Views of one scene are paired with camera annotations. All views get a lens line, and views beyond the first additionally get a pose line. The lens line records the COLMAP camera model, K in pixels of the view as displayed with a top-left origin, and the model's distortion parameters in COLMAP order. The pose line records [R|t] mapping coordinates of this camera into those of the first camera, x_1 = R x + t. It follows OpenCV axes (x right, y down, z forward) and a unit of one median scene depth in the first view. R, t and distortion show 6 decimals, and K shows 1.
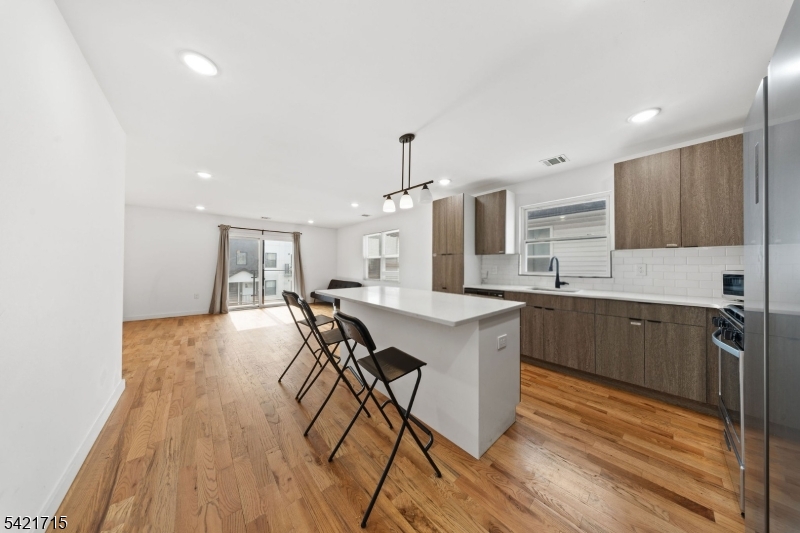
lens RADIAL K [[238.2, 0, 399.3], [0, 238.2, 263.6], [0, 0, 1]] dist [-0.000346, -0.000199]
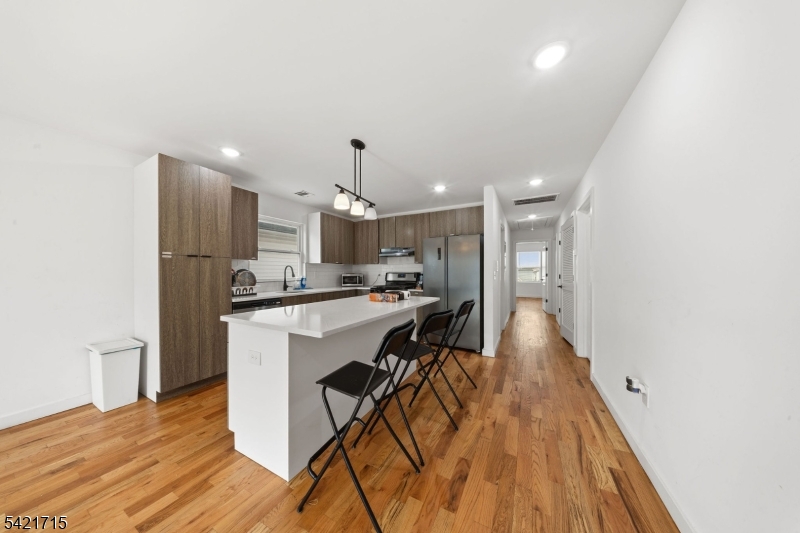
lens RADIAL K [[238.2, 0, 400.0], [0, 238.2, 270.0], [0, 0, 1]] dist [-0.000346, -0.000199]
pose [[-0.360314, 0.006264, 0.932810, -0.765103], [-0.003381, 0.999962, -0.008021, 0.002619], [-0.932825, -0.006044, -0.360279, 0.951552]]
